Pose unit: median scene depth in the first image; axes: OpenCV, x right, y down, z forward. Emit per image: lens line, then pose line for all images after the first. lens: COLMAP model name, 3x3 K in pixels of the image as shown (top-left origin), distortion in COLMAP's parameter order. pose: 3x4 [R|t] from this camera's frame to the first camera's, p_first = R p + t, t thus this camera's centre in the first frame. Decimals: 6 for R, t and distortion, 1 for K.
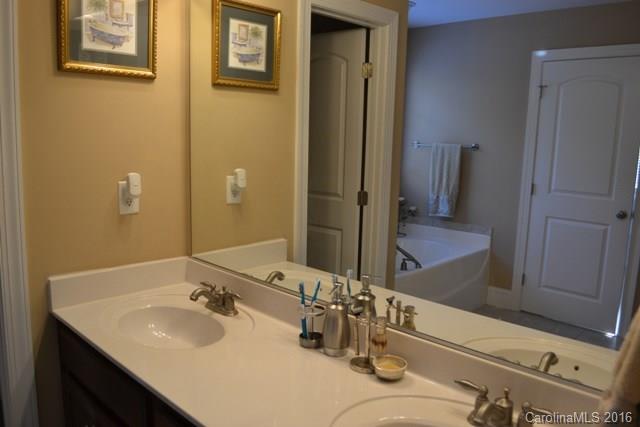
lens RADIAL K [[511.1, 0, 320.0], [0, 511.1, 213.5], [0, 0, 1]] dist [-0.074026, -0.001126]
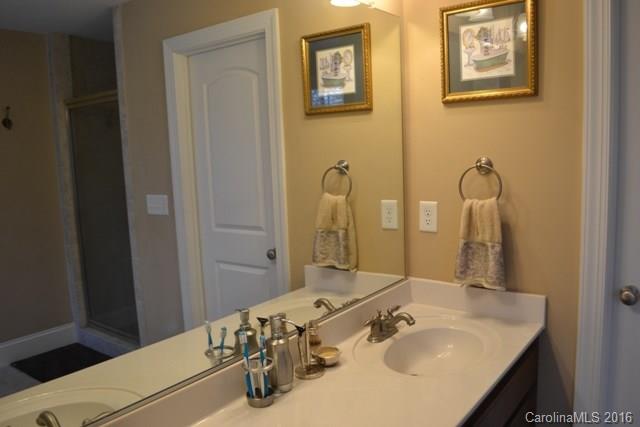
lens RADIAL K [[487.2, 0, 320.4], [0, 487.2, 195.8], [0, 0, 1]] dist [0.003474, 0.000806]
pose [[0.117302, 0.047034, -0.991982, 0.650173], [-0.125774, 0.991538, 0.032140, -0.083953], [0.985100, 0.120995, 0.122225, 0.676115]]
